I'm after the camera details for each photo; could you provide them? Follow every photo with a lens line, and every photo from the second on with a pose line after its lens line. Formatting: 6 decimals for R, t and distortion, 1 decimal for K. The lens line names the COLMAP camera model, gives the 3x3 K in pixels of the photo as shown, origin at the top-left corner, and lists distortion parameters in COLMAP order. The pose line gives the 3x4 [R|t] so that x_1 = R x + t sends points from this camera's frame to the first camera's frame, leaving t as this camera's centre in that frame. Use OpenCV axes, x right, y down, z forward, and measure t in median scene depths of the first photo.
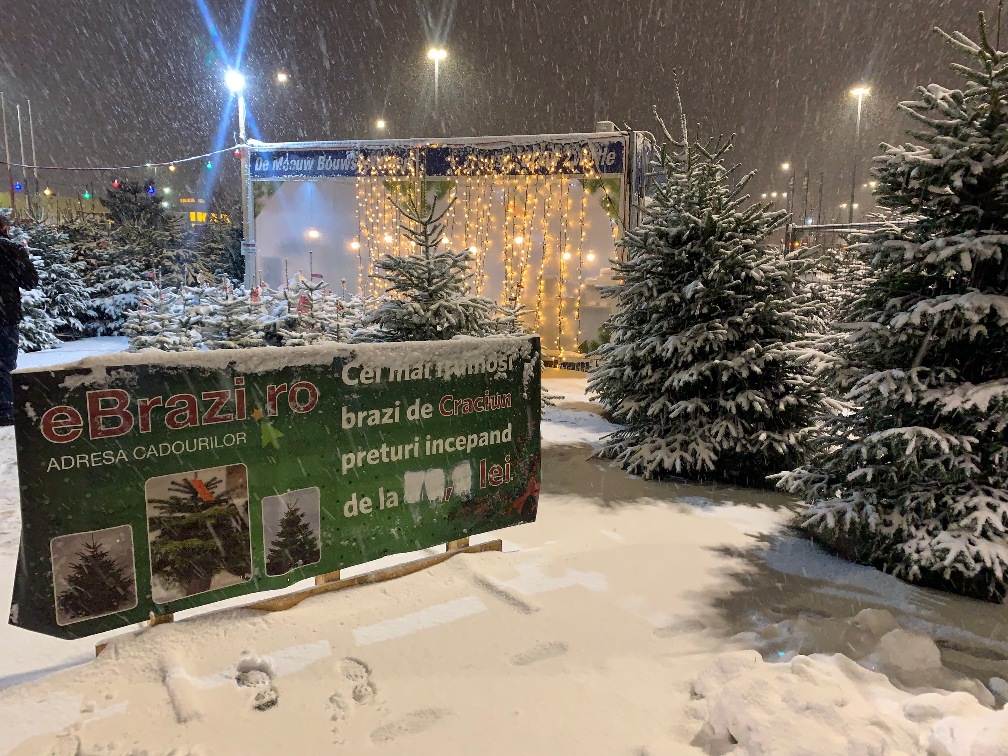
lens RADIAL K [[766.6, 0, 502.5], [0, 766.6, 378.9], [0, 0, 1]] dist [-0.004555, -0.003946]
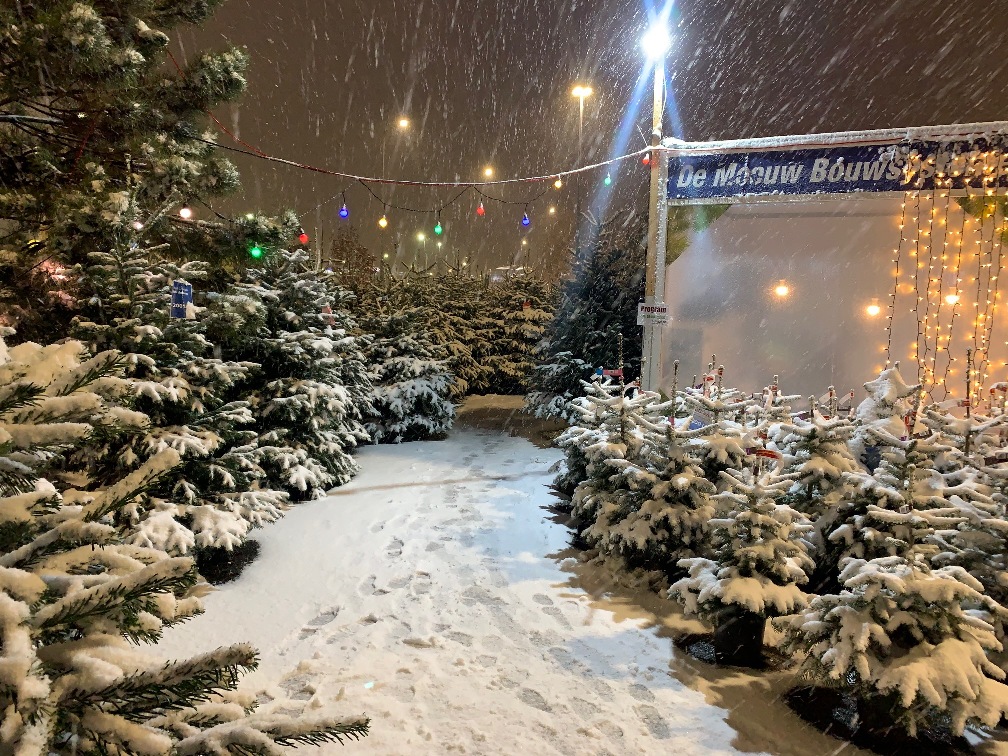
lens RADIAL K [[766.6, 0, 505.4], [0, 766.6, 376.6], [0, 0, 1]] dist [-0.004555, -0.003946]
pose [[0.996213, 0.003515, -0.086880, -0.405591], [-0.009074, 0.997929, -0.063680, -0.082086], [0.086476, 0.064227, 0.994181, 0.392818]]
